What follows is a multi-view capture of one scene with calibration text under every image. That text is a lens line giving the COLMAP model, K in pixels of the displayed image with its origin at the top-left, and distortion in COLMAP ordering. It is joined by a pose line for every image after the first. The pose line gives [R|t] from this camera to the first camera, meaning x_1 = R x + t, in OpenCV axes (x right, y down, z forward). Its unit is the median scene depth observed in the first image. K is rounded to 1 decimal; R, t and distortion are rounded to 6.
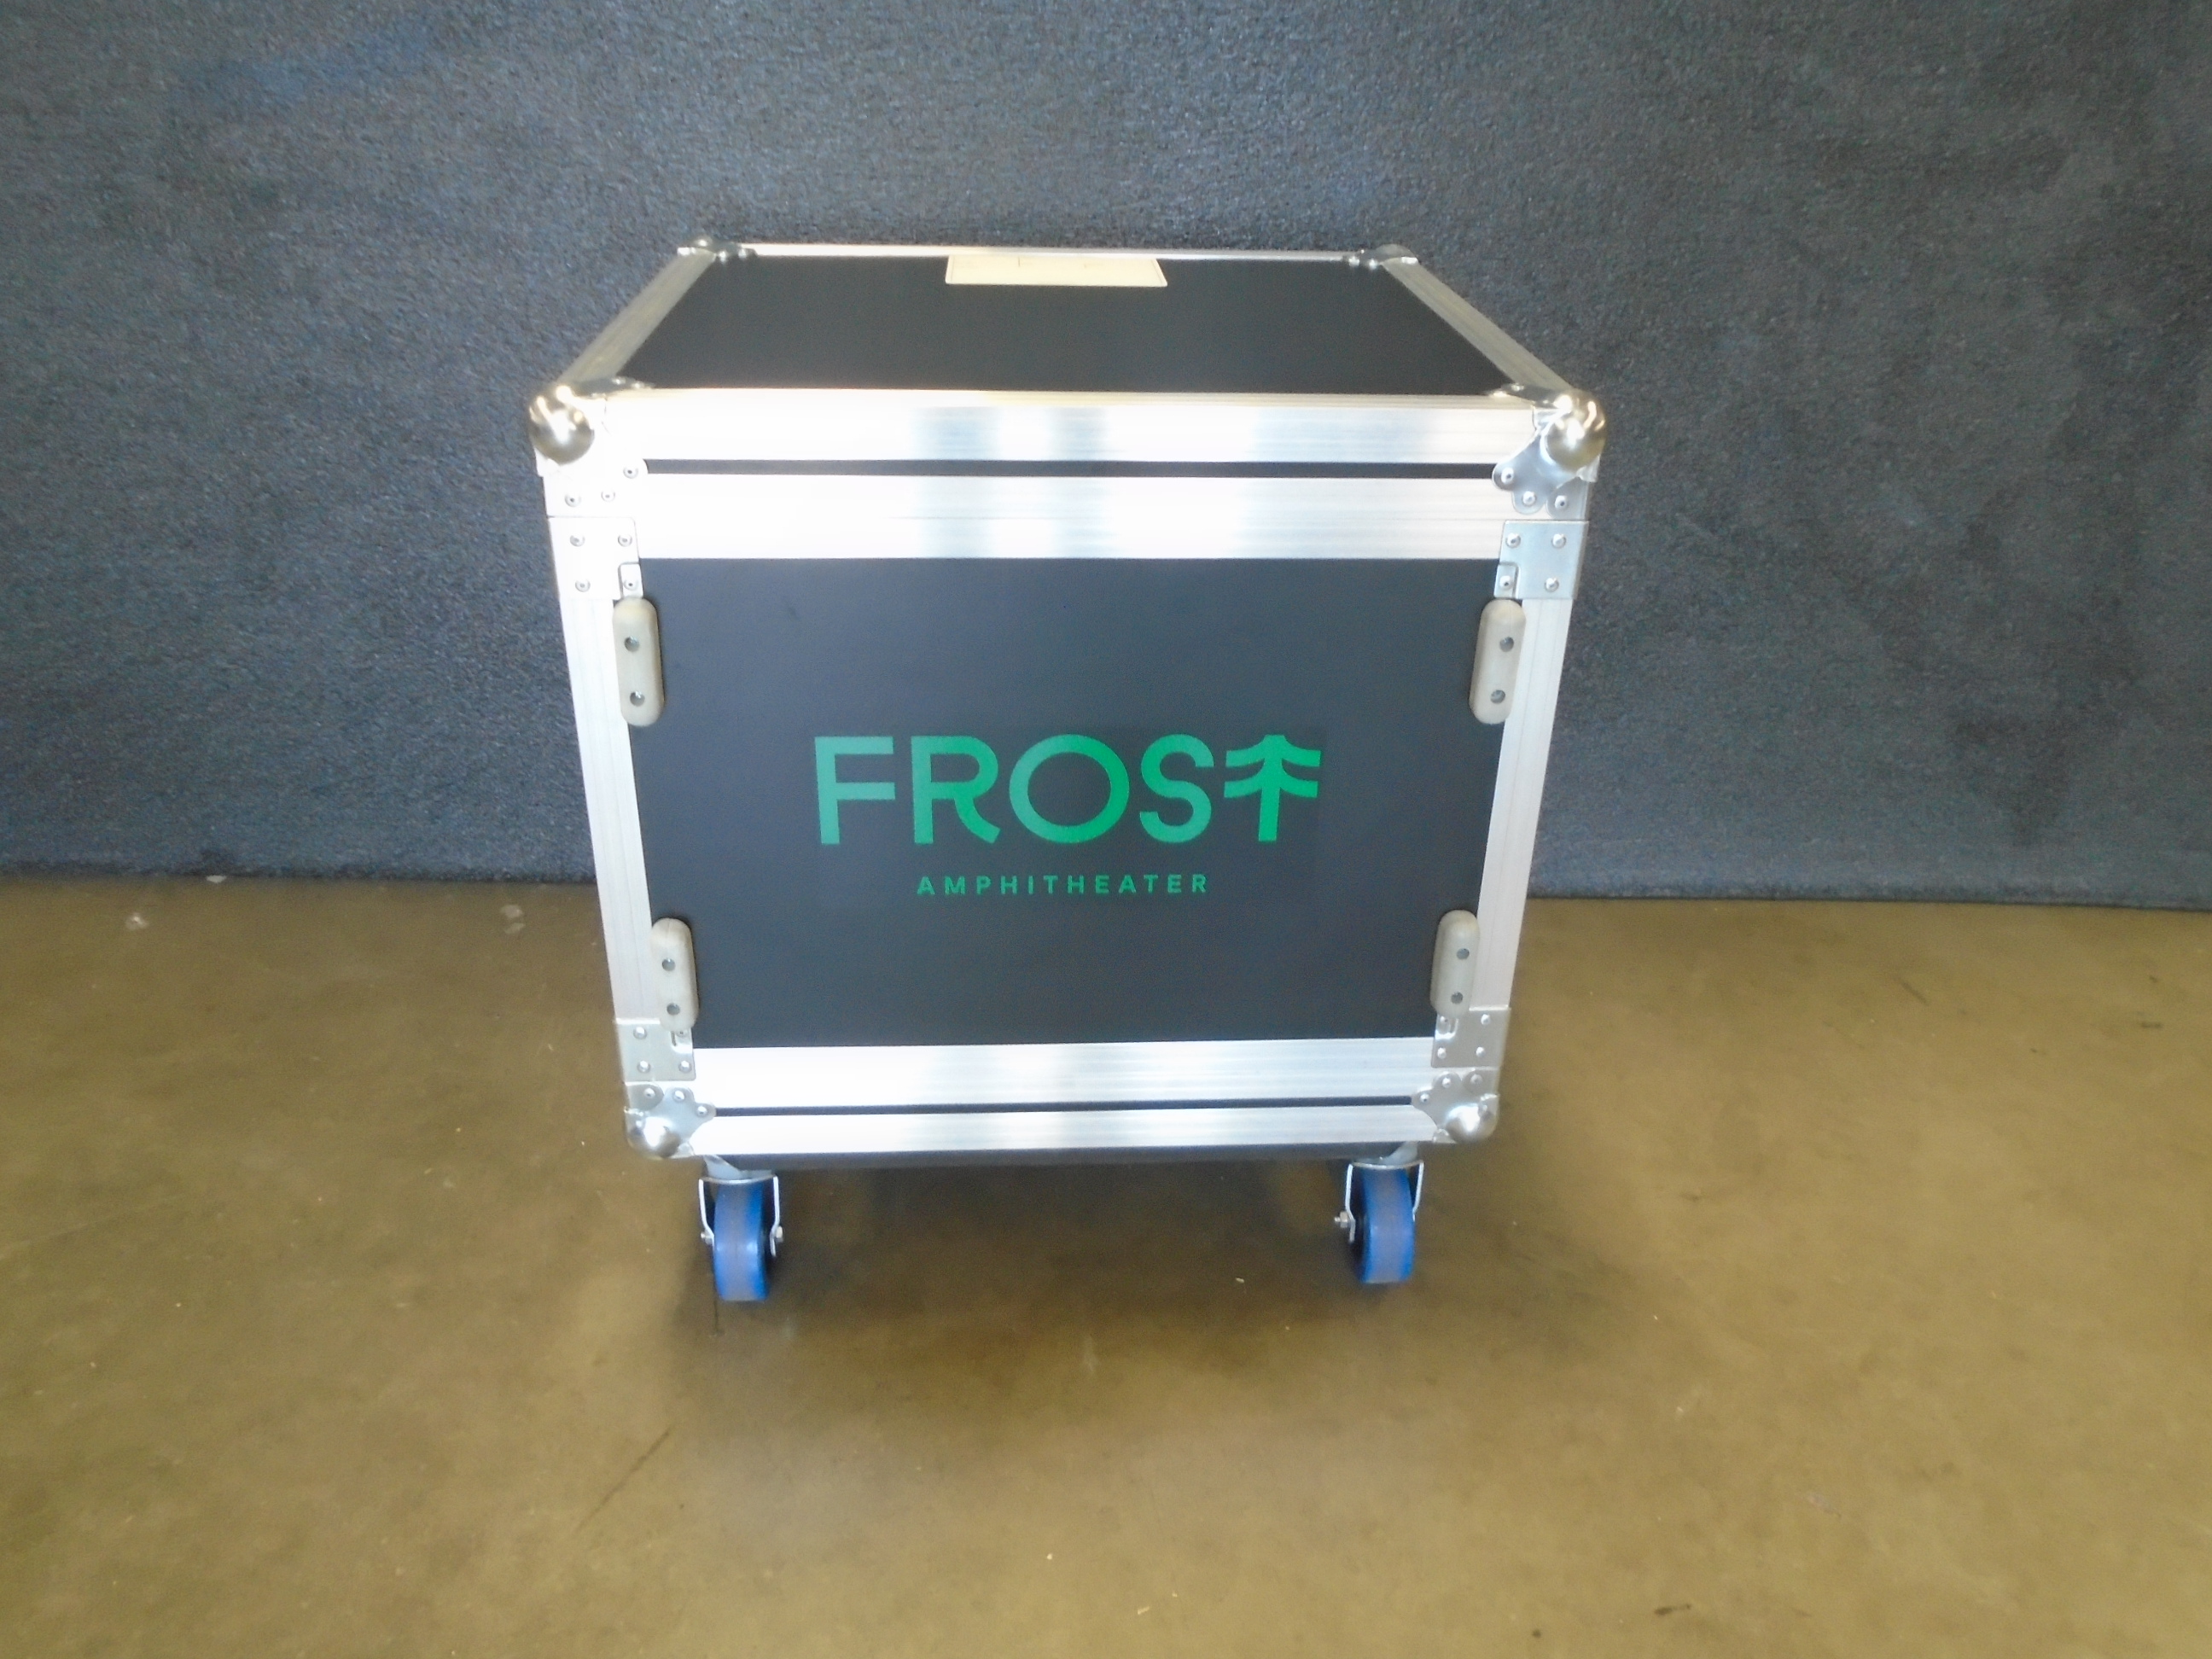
lens RADIAL K [[1669.5, 0, 1105.1], [0, 1669.5, 805.3], [0, 0, 1]] dist [-0.009773, 0.001119]
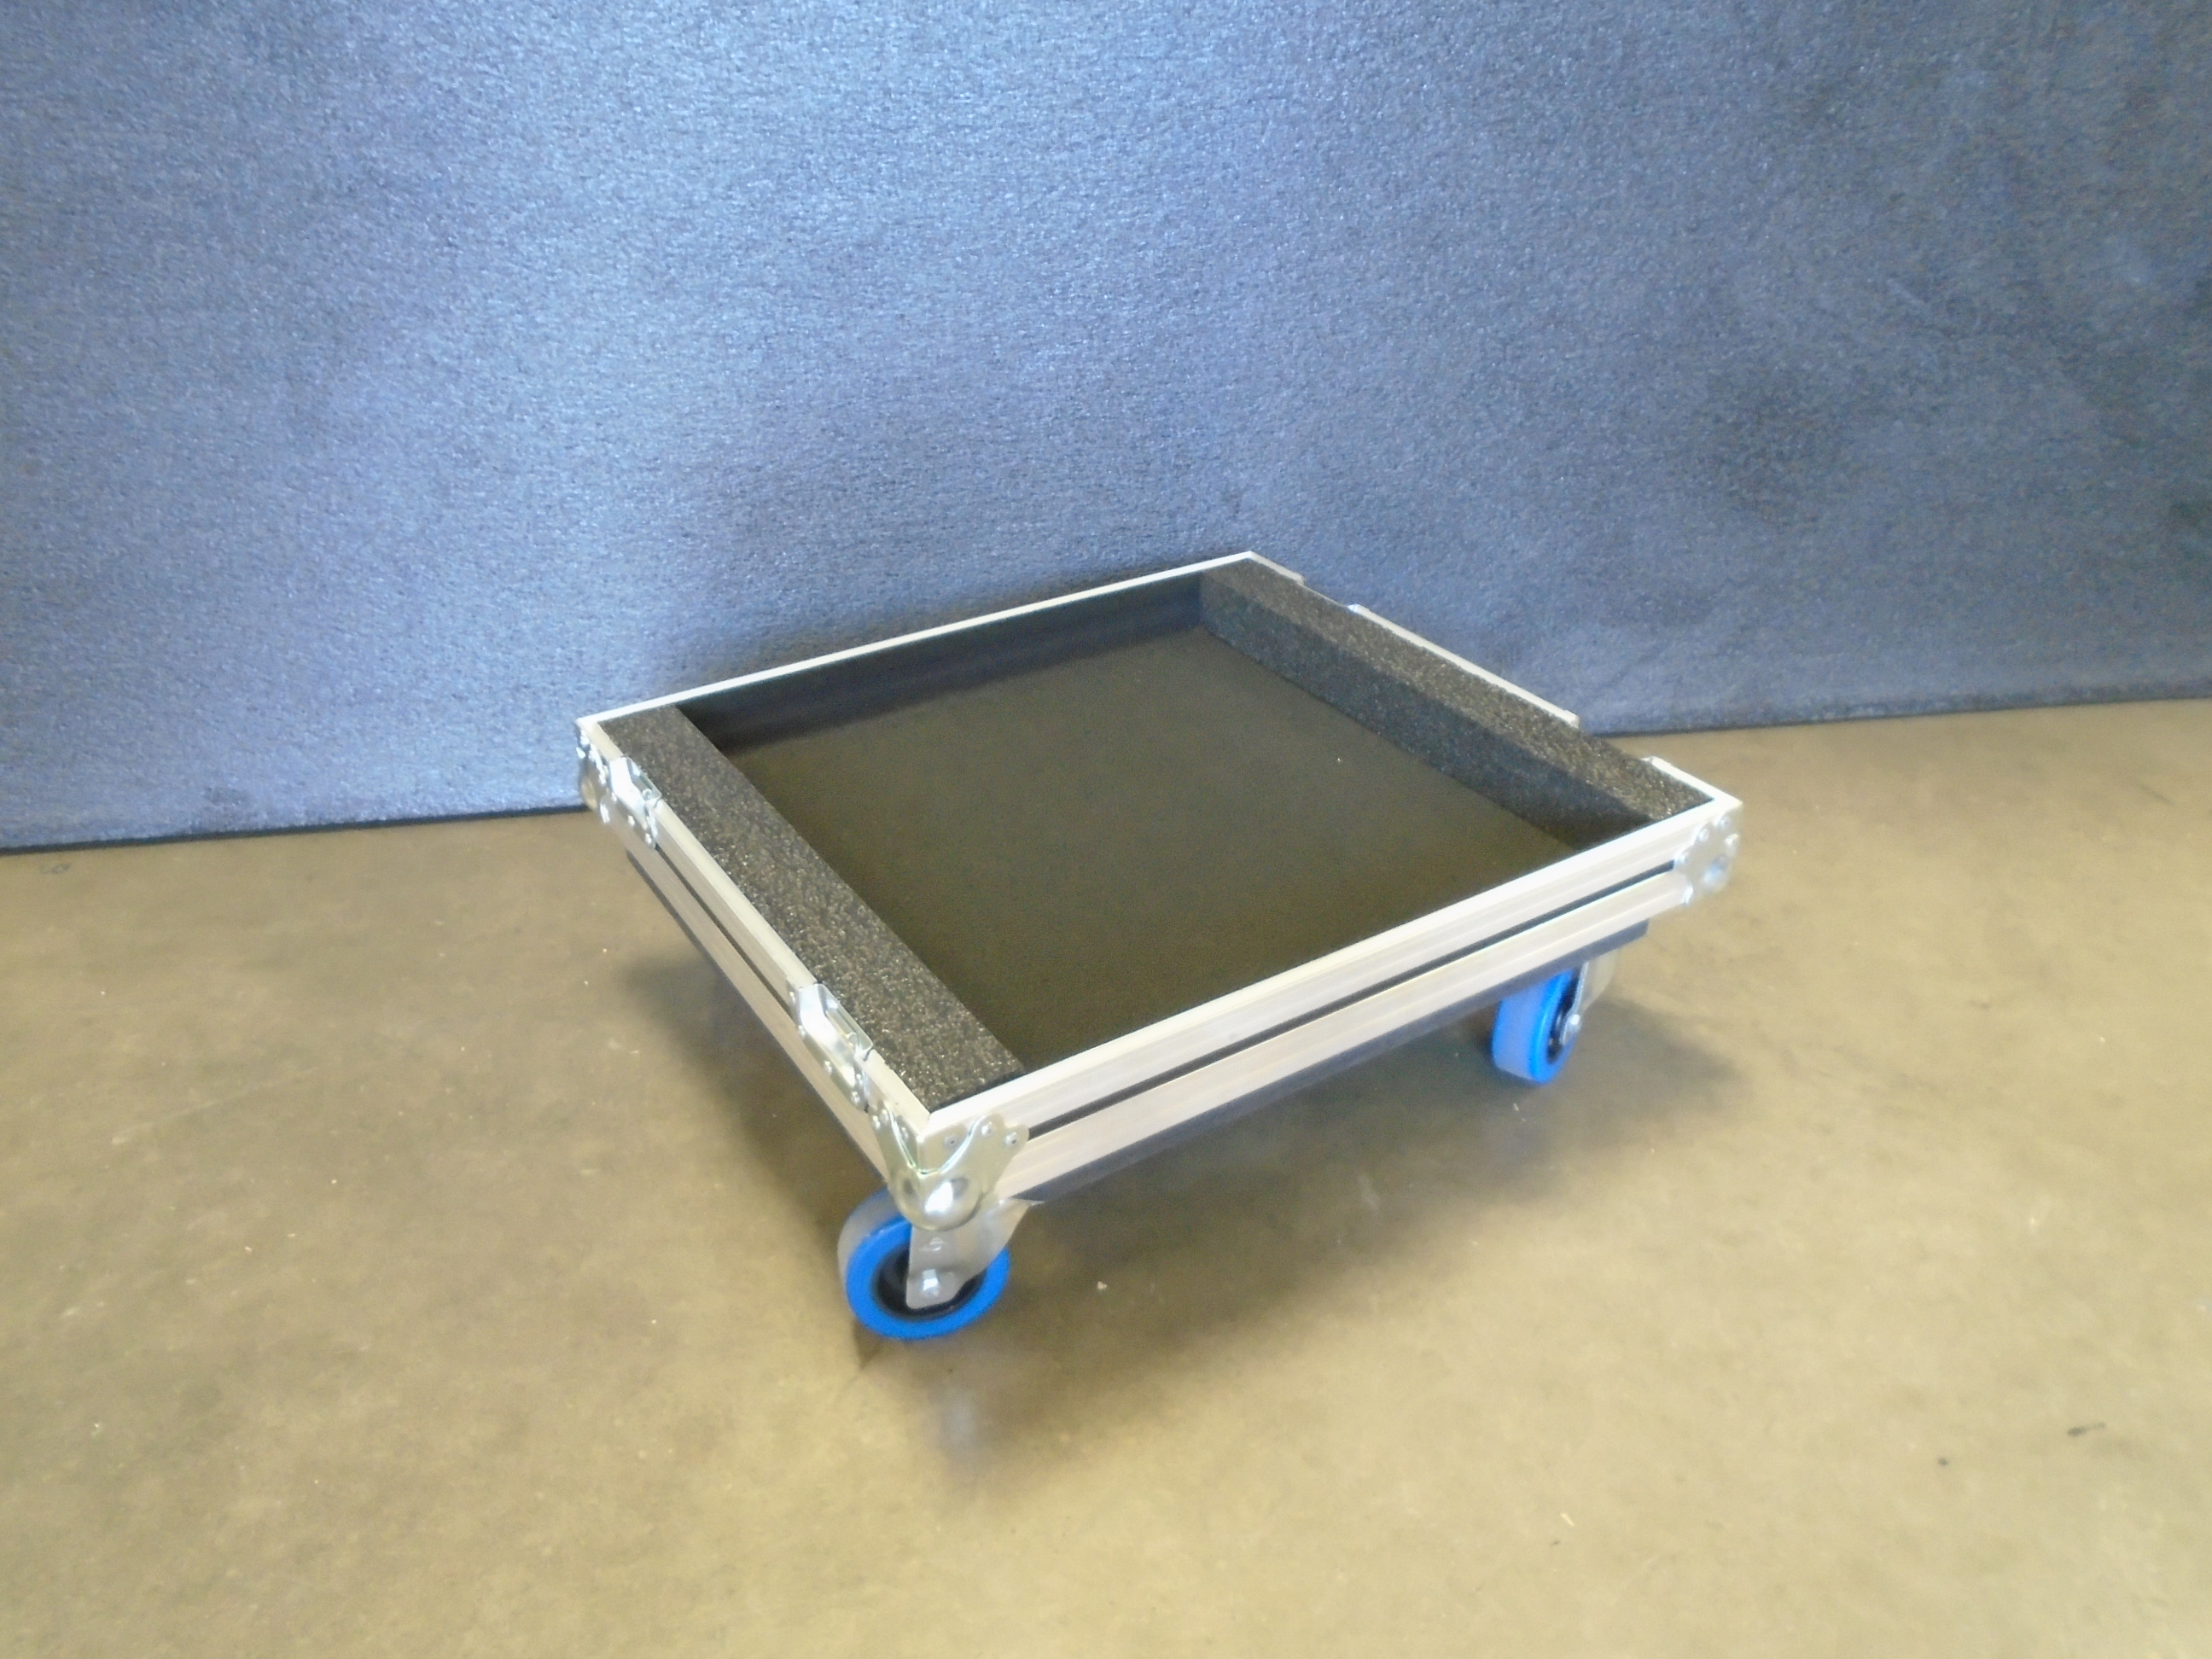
lens RADIAL K [[1669.5, 0, 1101.7], [0, 1669.5, 814.3], [0, 0, 1]] dist [-0.009773, 0.001119]
pose [[0.998807, -0.044476, 0.020173, -0.122711], [0.043861, 0.998589, 0.029950, 0.073819], [-0.021477, -0.029029, 0.999348, 0.089967]]
